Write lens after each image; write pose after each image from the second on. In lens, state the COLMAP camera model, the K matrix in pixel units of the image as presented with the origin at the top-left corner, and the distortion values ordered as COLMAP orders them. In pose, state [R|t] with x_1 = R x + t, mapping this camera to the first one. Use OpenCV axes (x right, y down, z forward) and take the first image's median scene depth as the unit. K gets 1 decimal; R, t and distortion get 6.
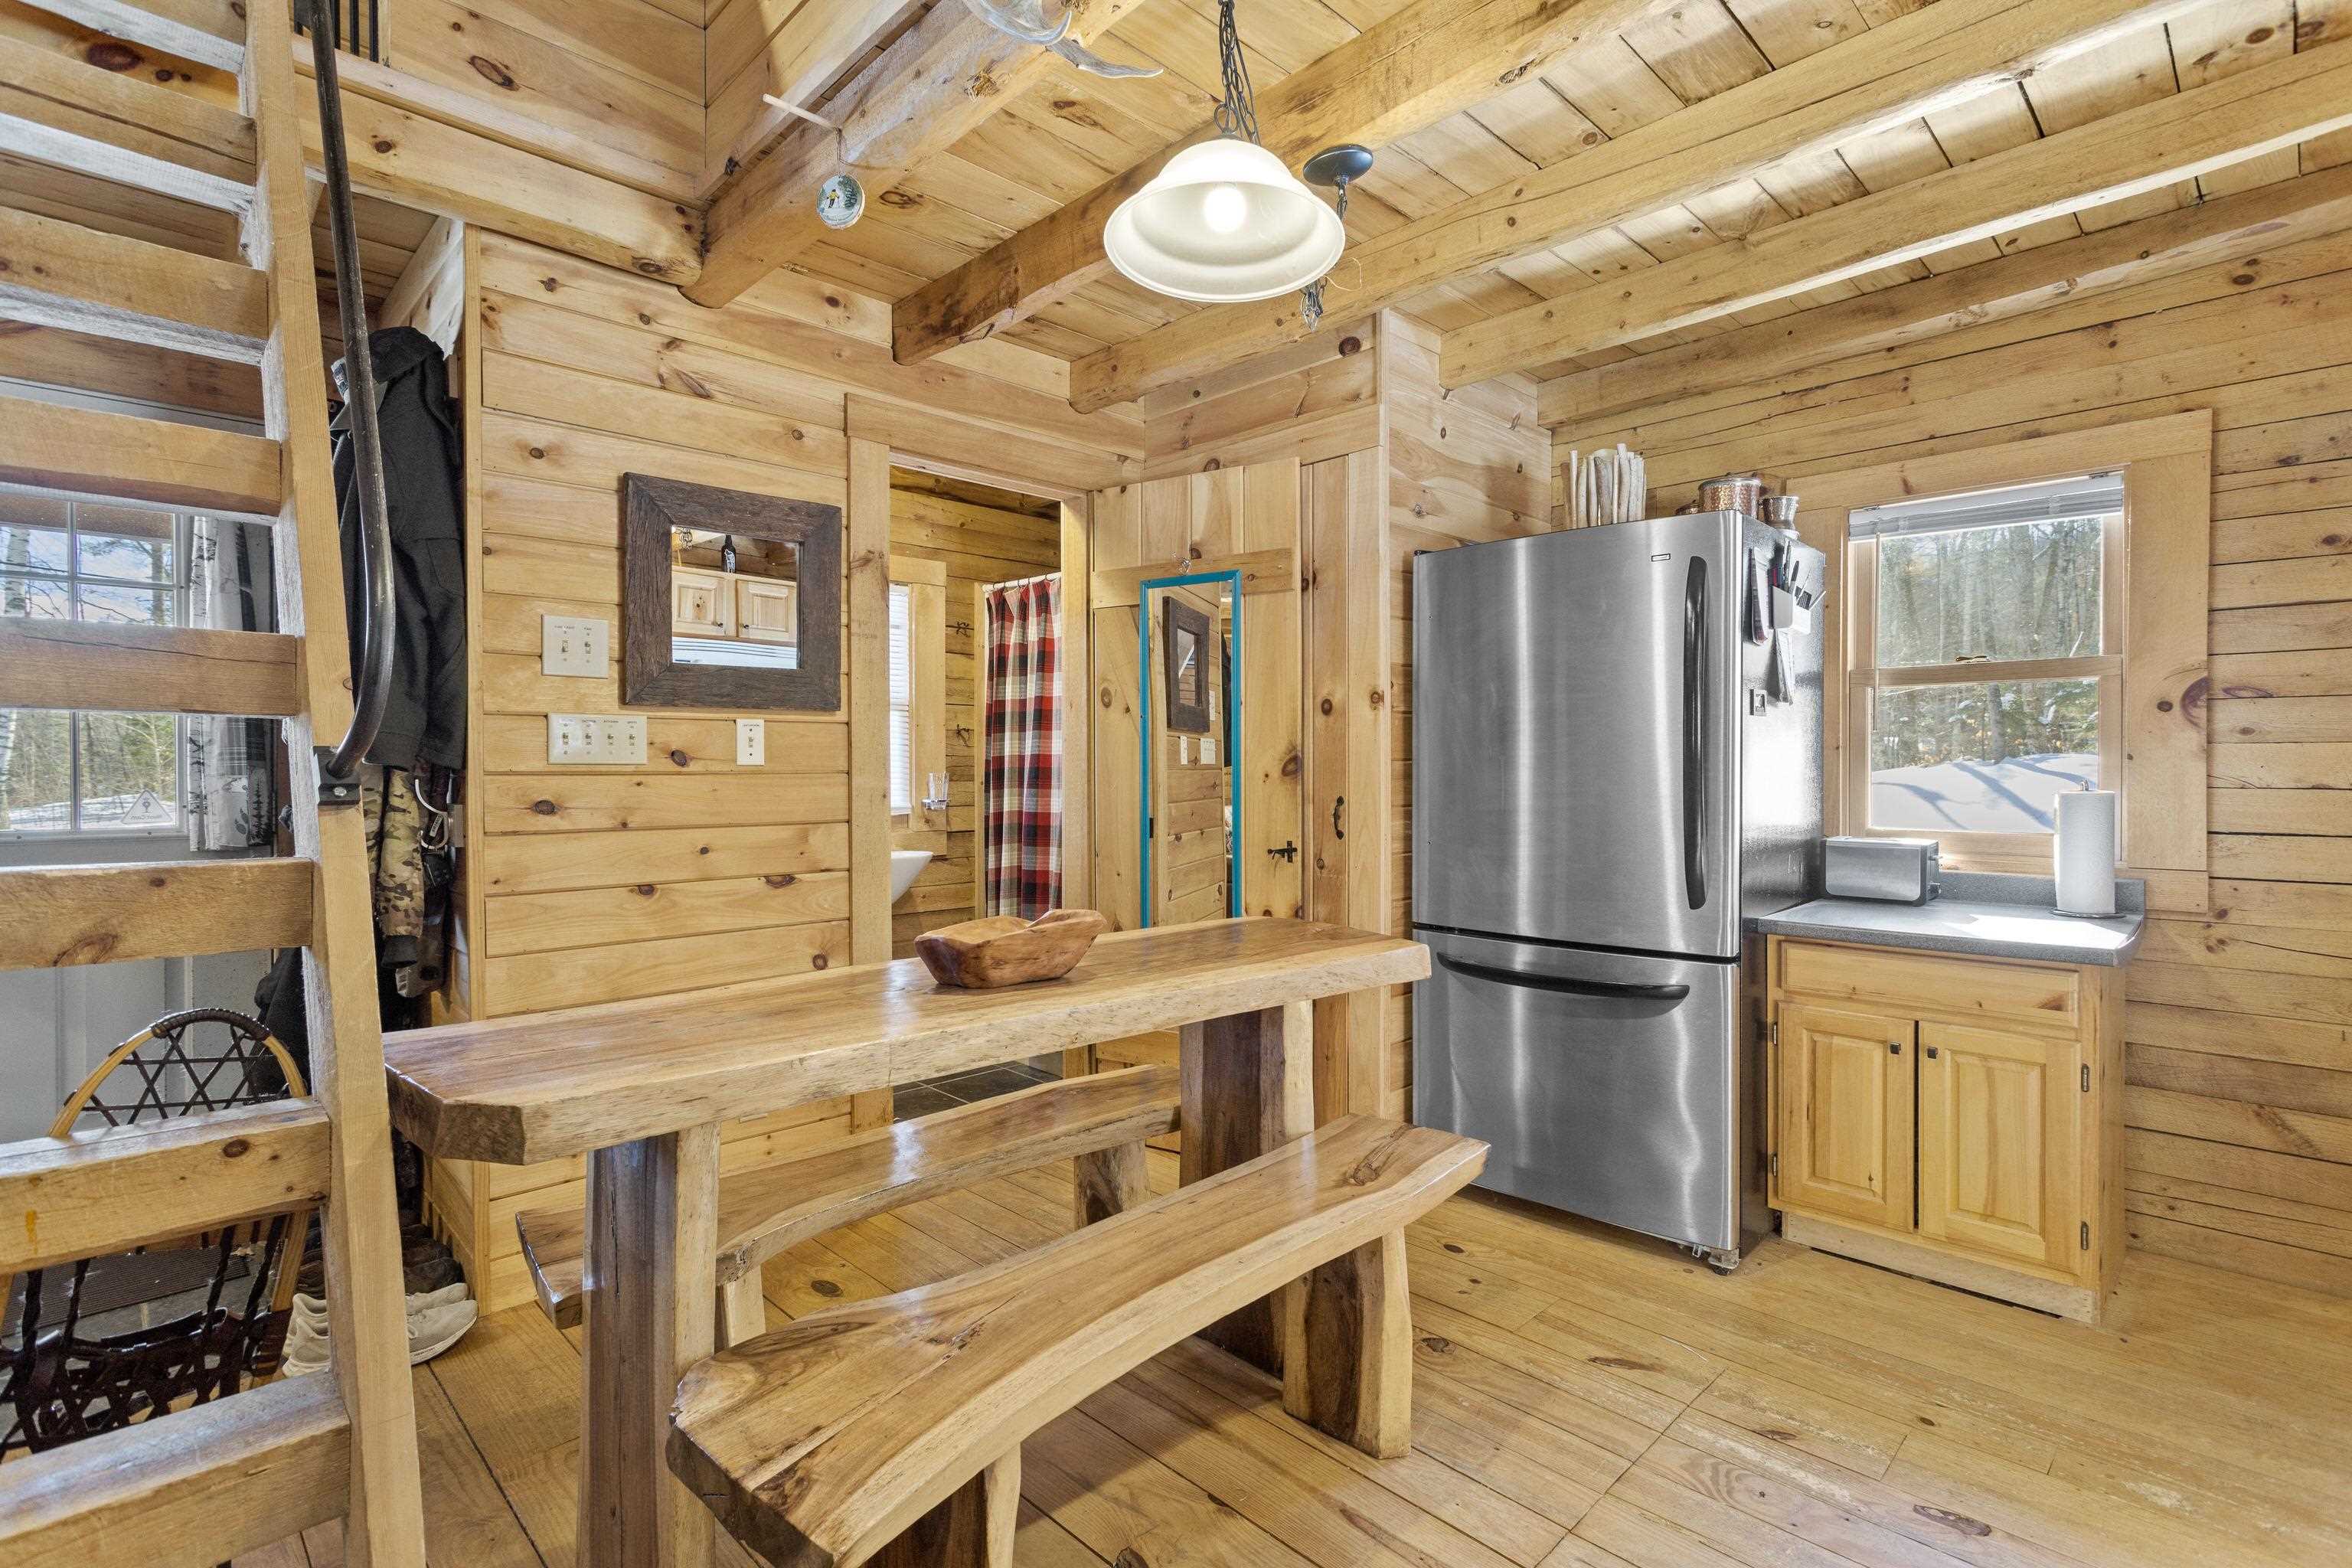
lens RADIAL K [[1108.5, 0, 1183.9], [0, 1108.5, 774.5], [0, 0, 1]] dist [-0.001958, 0.001582]
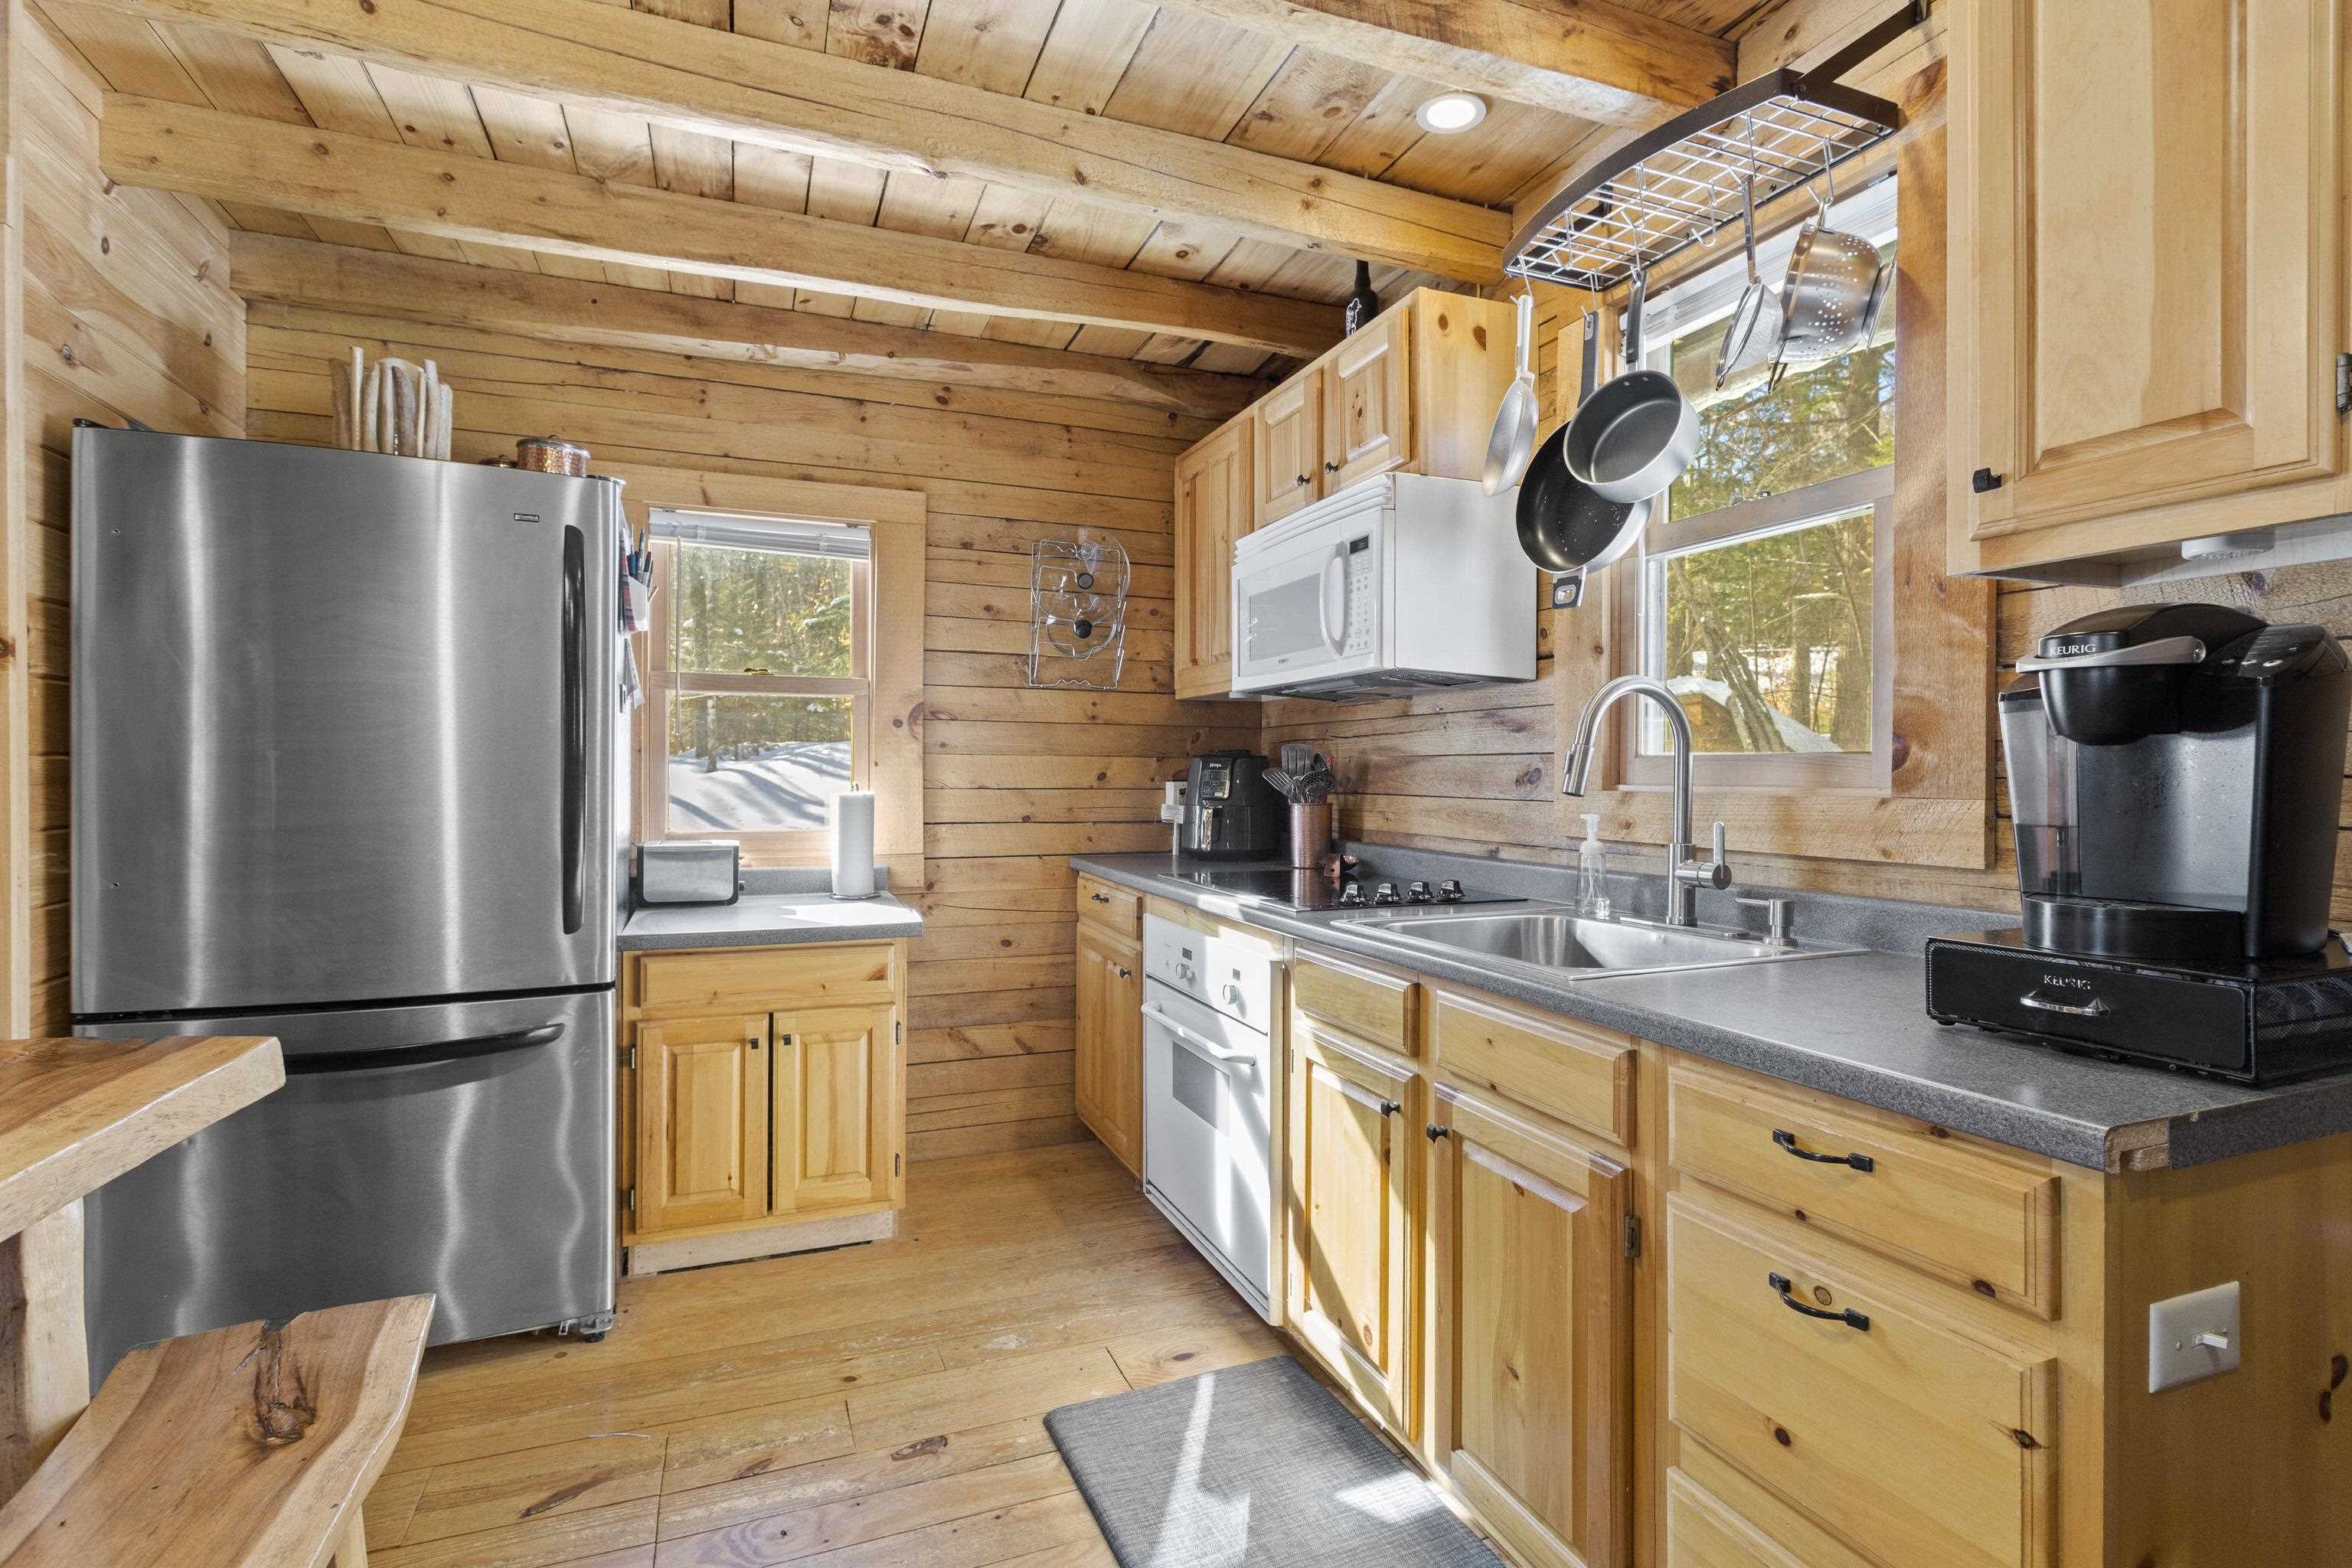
lens RADIAL K [[1131.3, 0, 1187.7], [0, 1131.3, 783.9], [0, 0, 1]] dist [-0.001552, 0.003017]
pose [[0.388109, -0.004042, 0.921605, -0.145148], [-0.000757, 0.999989, 0.004704, 0.000191], [-0.921613, -0.002523, 0.388102, 0.186383]]
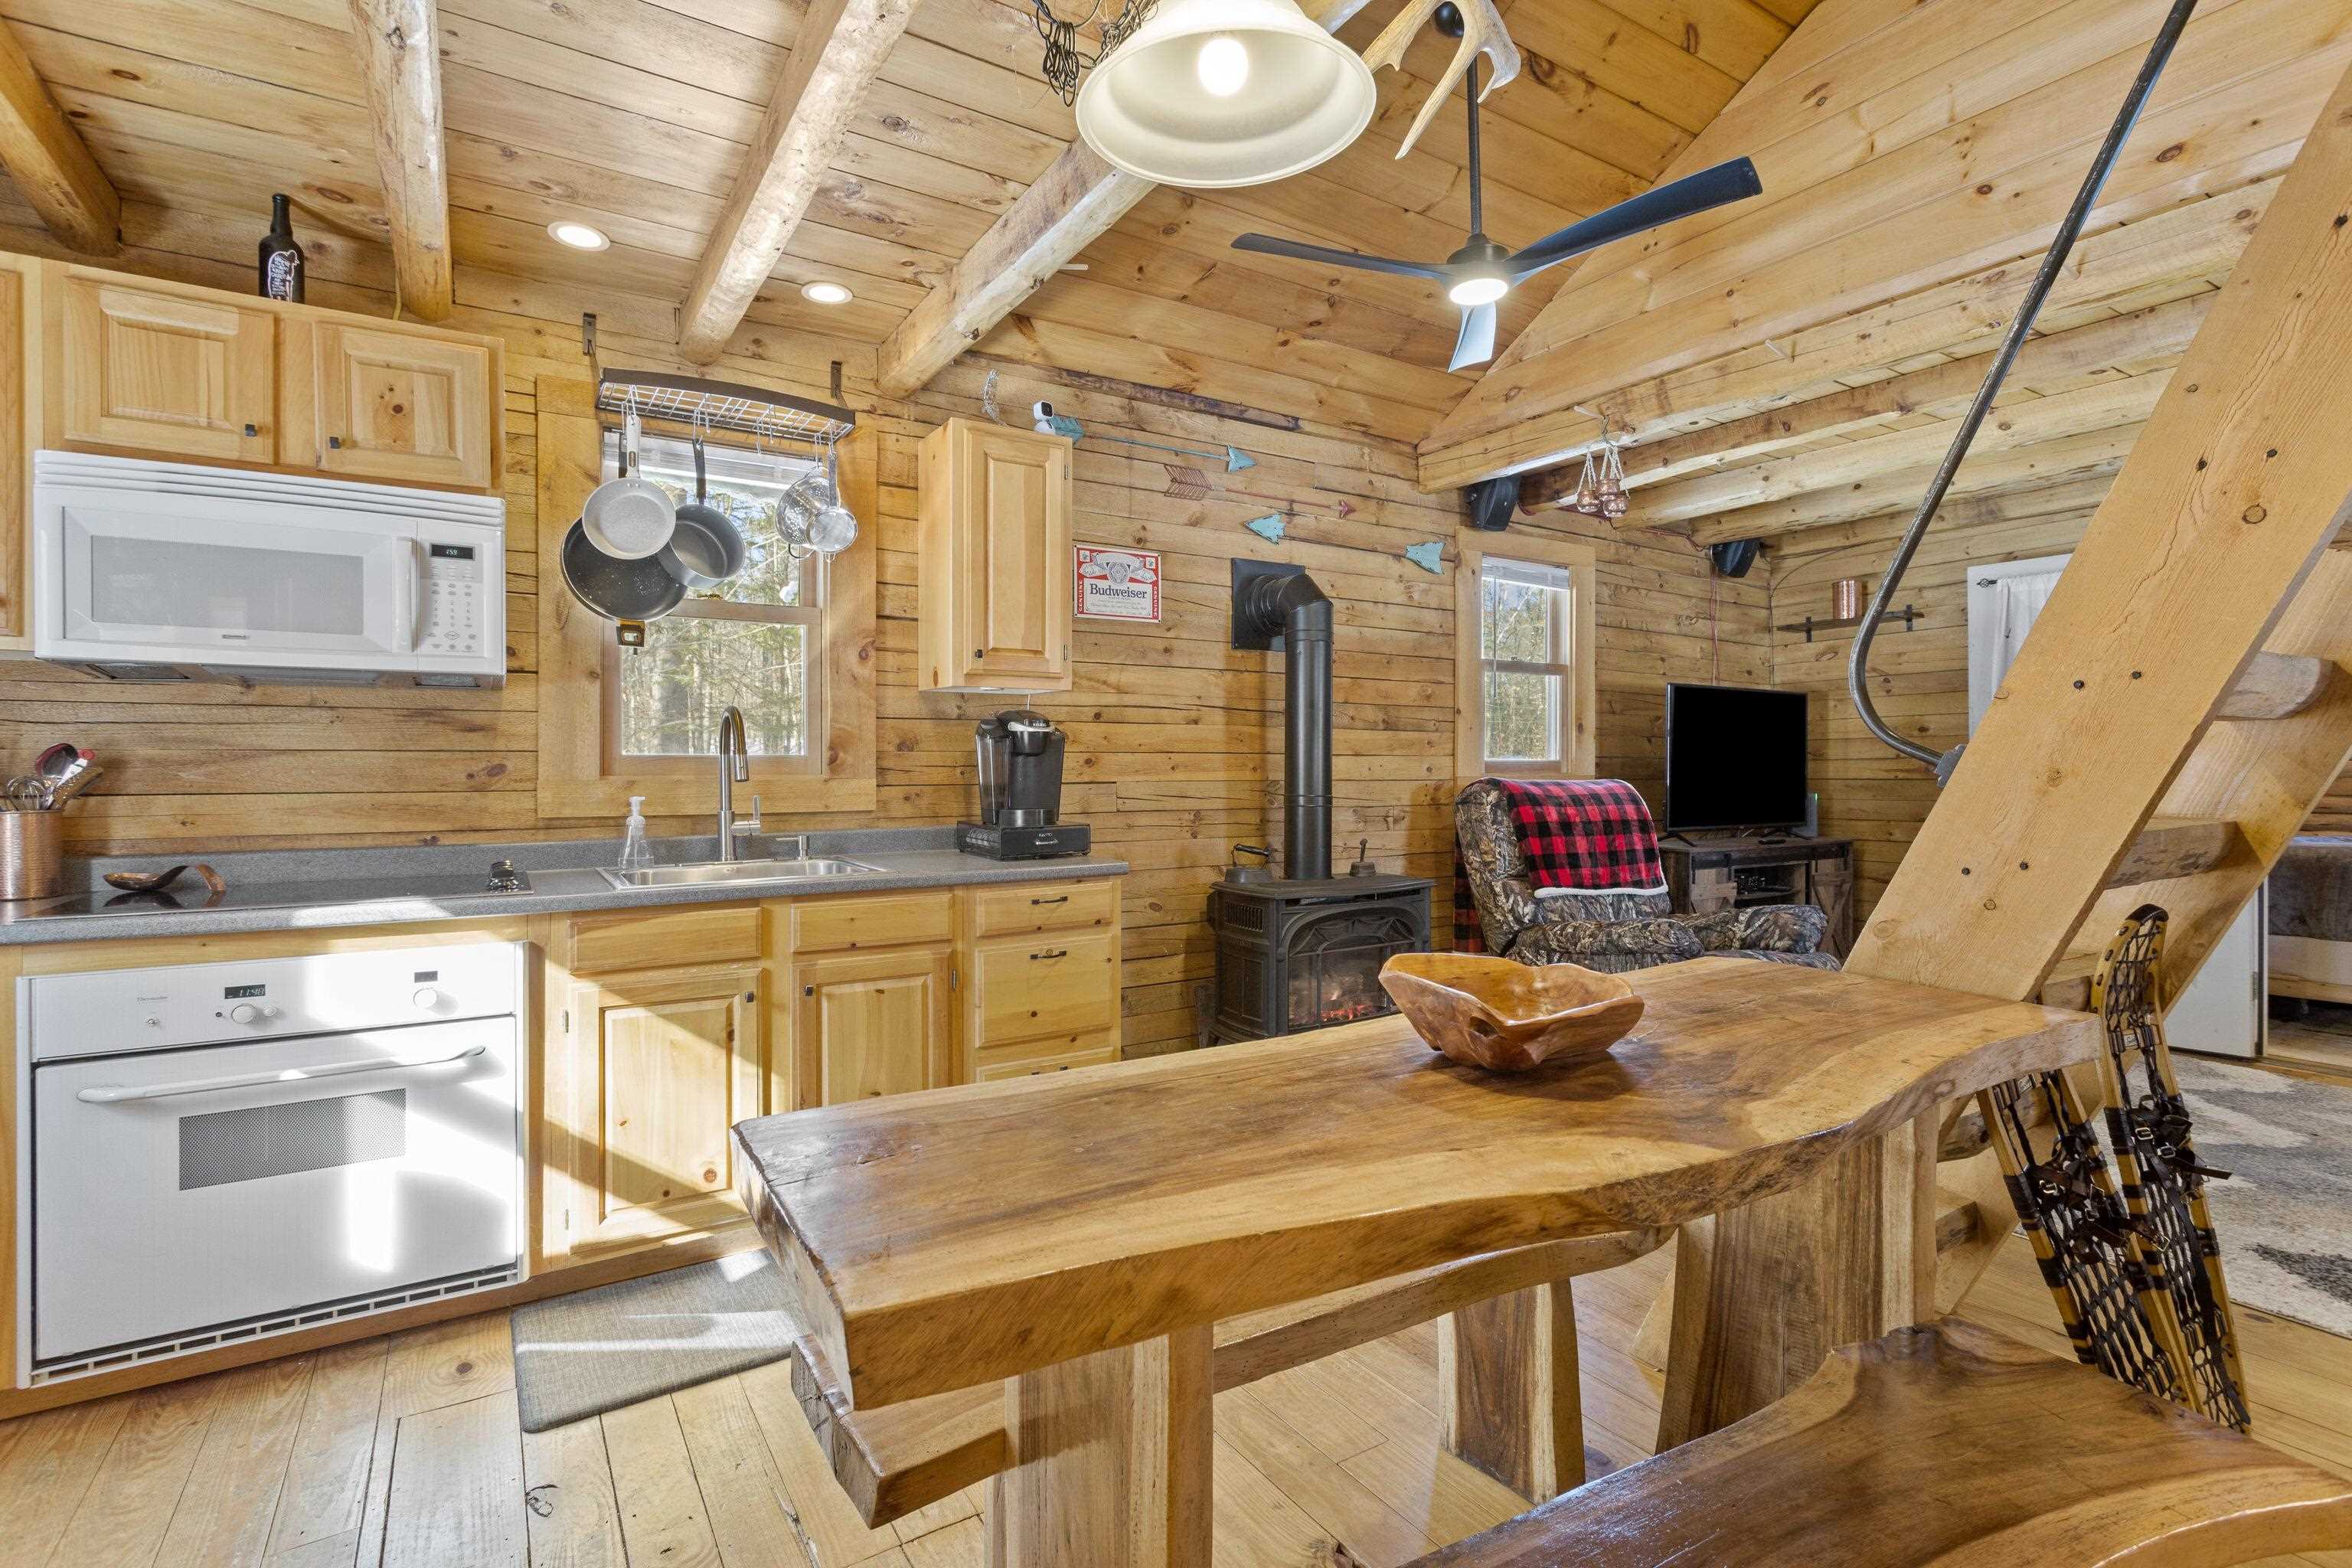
lens RADIAL K [[1131.3, 0, 1193.4], [0, 1131.3, 770.7], [0, 0, 1]] dist [-0.001552, 0.003017]
pose [[-0.979034, 0.005069, 0.203633, -0.066271], [0.006998, 0.999937, 0.008752, -0.005843], [-0.203576, 0.009993, -0.979008, 1.140810]]
